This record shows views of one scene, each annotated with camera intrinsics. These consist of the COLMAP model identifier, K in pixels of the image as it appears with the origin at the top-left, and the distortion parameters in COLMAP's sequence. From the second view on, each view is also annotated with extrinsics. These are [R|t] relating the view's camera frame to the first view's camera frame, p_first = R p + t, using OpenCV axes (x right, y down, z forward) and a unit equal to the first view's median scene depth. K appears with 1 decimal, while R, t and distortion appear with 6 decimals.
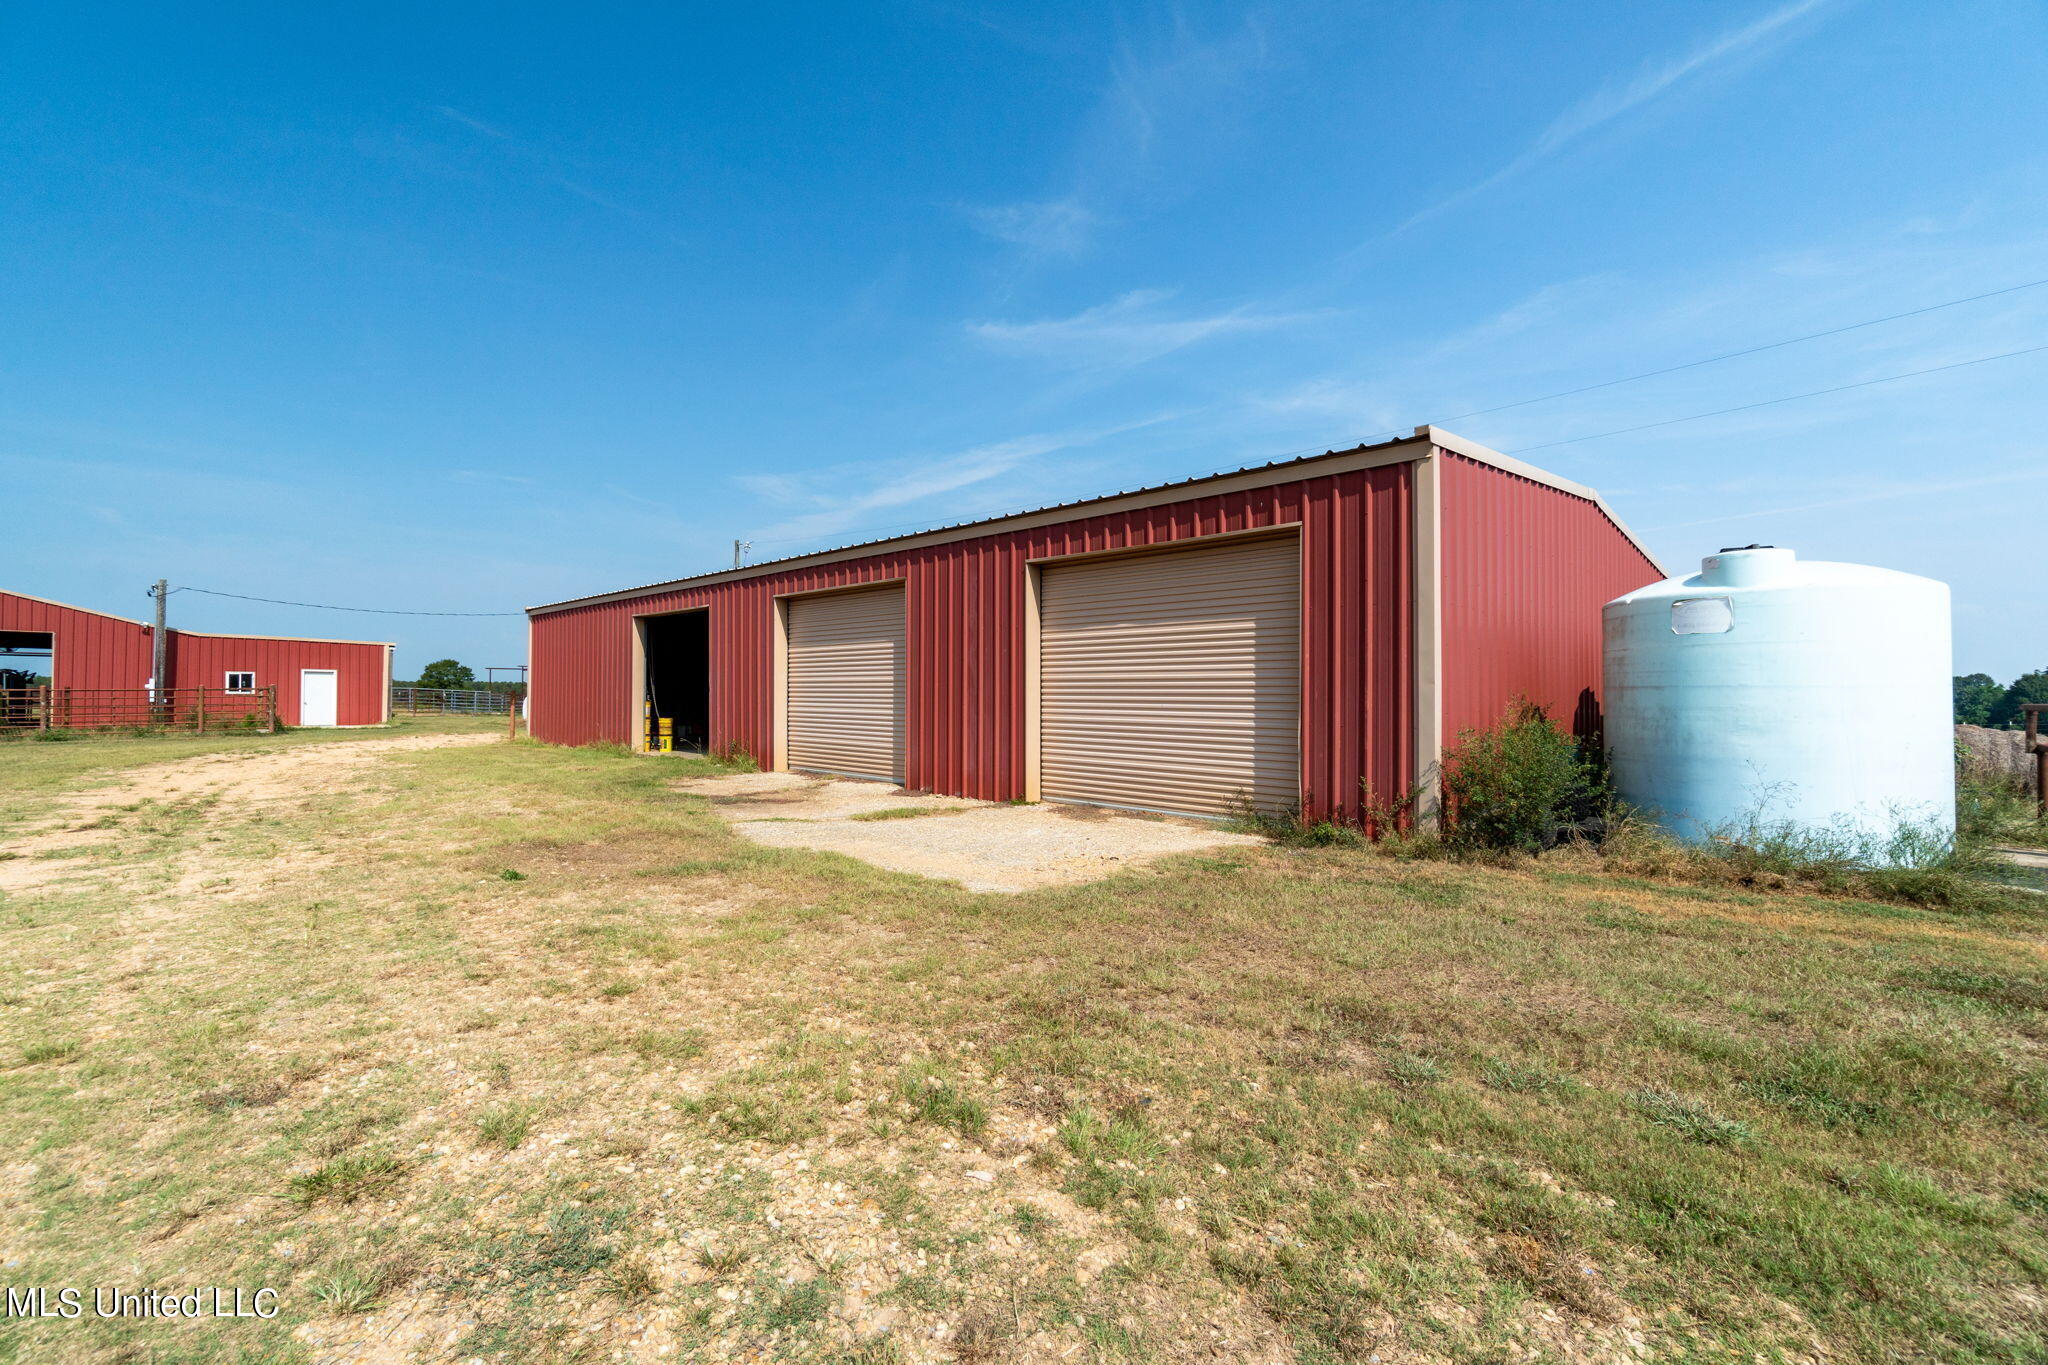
lens RADIAL K [[1368.7, 0, 1025.9], [0, 1368.7, 680.9], [0, 0, 1]] dist [-0.088593, 0.089529]
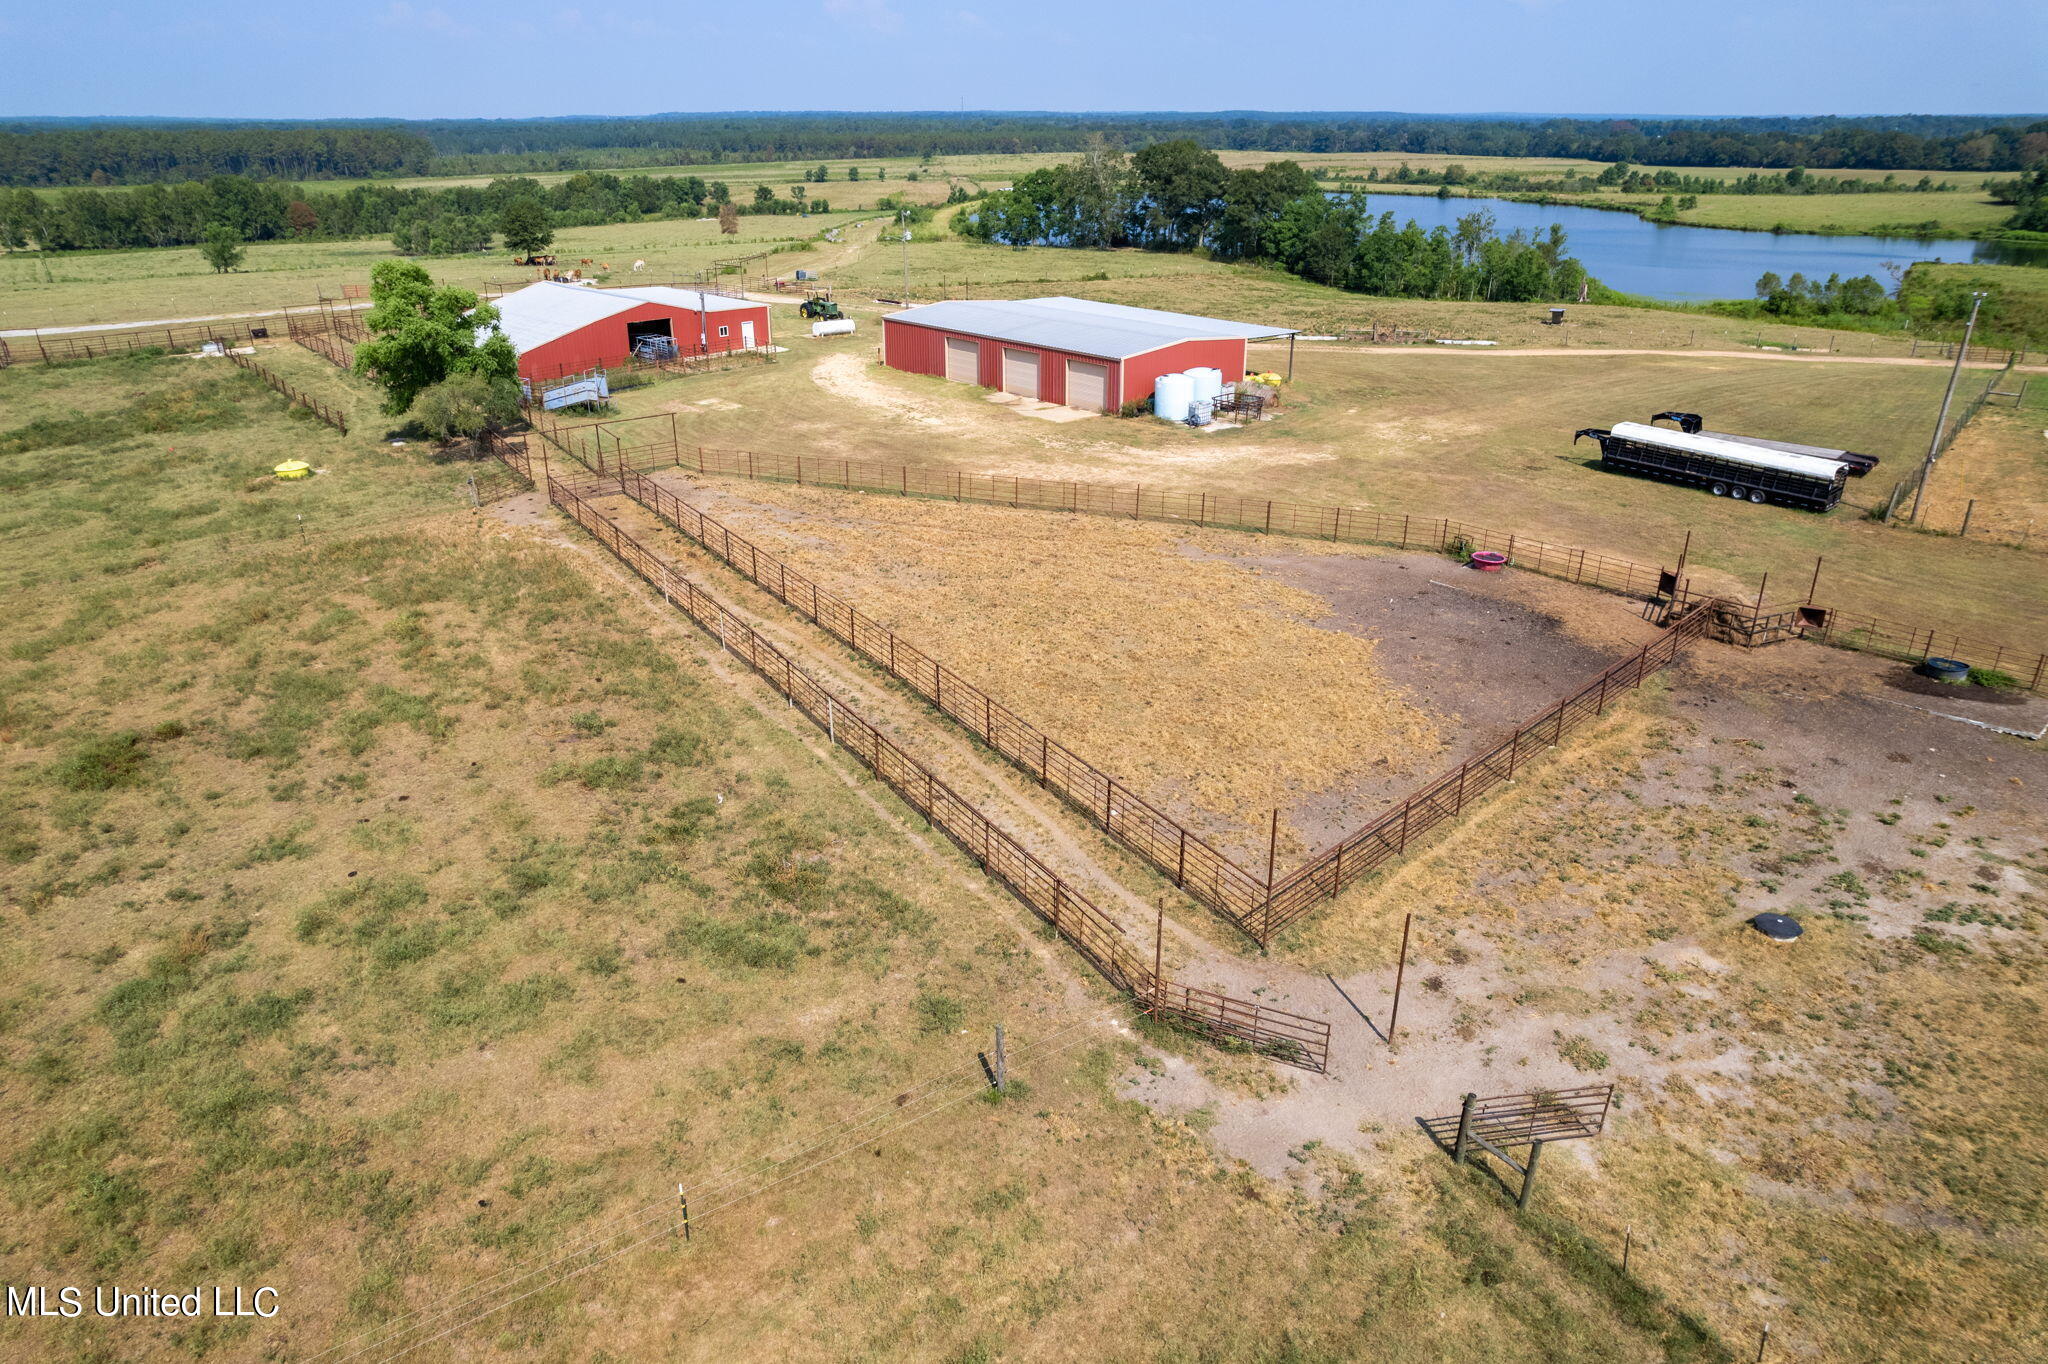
lens RADIAL K [[1368.7, 0, 1025.9], [0, 1368.7, 680.4], [0, 0, 1]] dist [-0.088593, 0.089529]
pose [[0.998692, 0.020910, -0.046654, 0.106208], [-0.004473, 0.944770, 0.327705, -0.589356], [0.050929, -0.327068, 0.943628, -4.013197]]
